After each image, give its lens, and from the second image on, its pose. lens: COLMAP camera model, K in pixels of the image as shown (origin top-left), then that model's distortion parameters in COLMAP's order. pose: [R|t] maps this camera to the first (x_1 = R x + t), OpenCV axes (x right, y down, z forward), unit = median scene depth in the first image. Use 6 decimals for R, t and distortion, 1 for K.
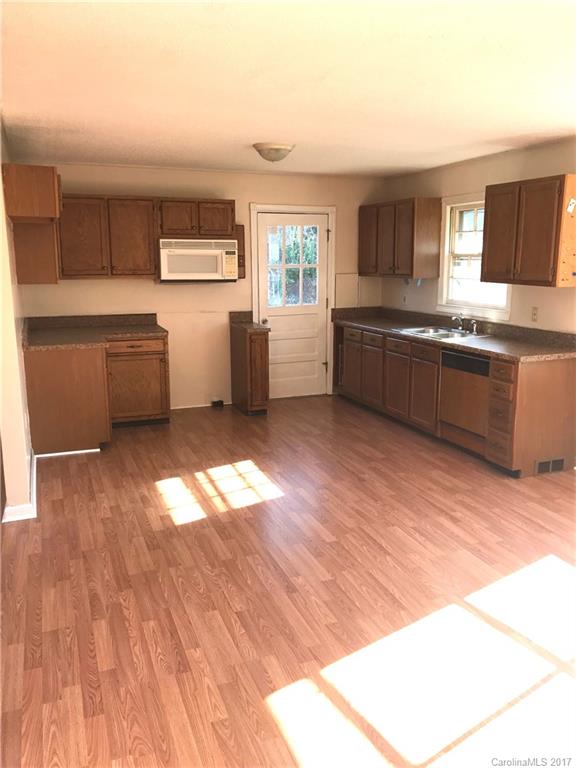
lens RADIAL K [[643.2, 0, 301.8], [0, 643.2, 382.3], [0, 0, 1]] dist [0.006528, 0.001779]
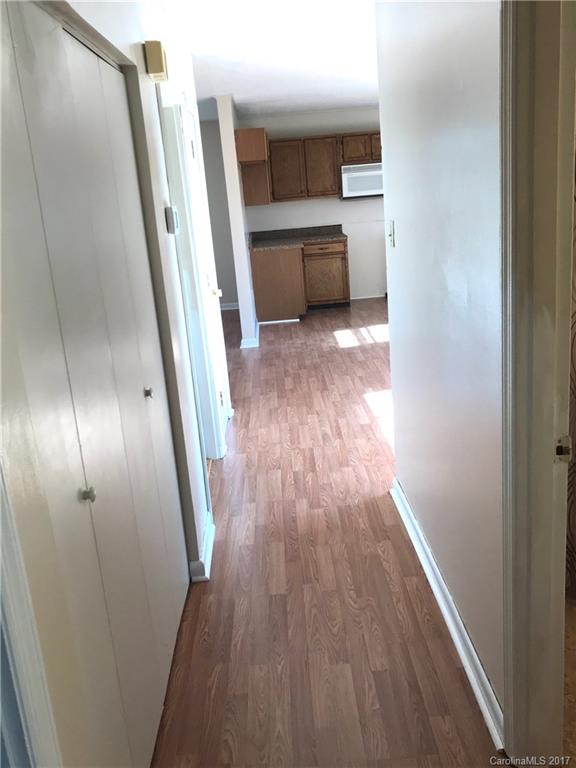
lens RADIAL K [[713.5, 0, 288.0], [0, 713.5, 384.0], [0, 0, 1]] dist [0.067008, -0.000666]
pose [[0.936183, 0.013889, -0.351237, 0.243410], [0.017413, 0.996160, 0.085803, 0.115964], [0.351080, -0.086444, 0.932347, -0.553730]]
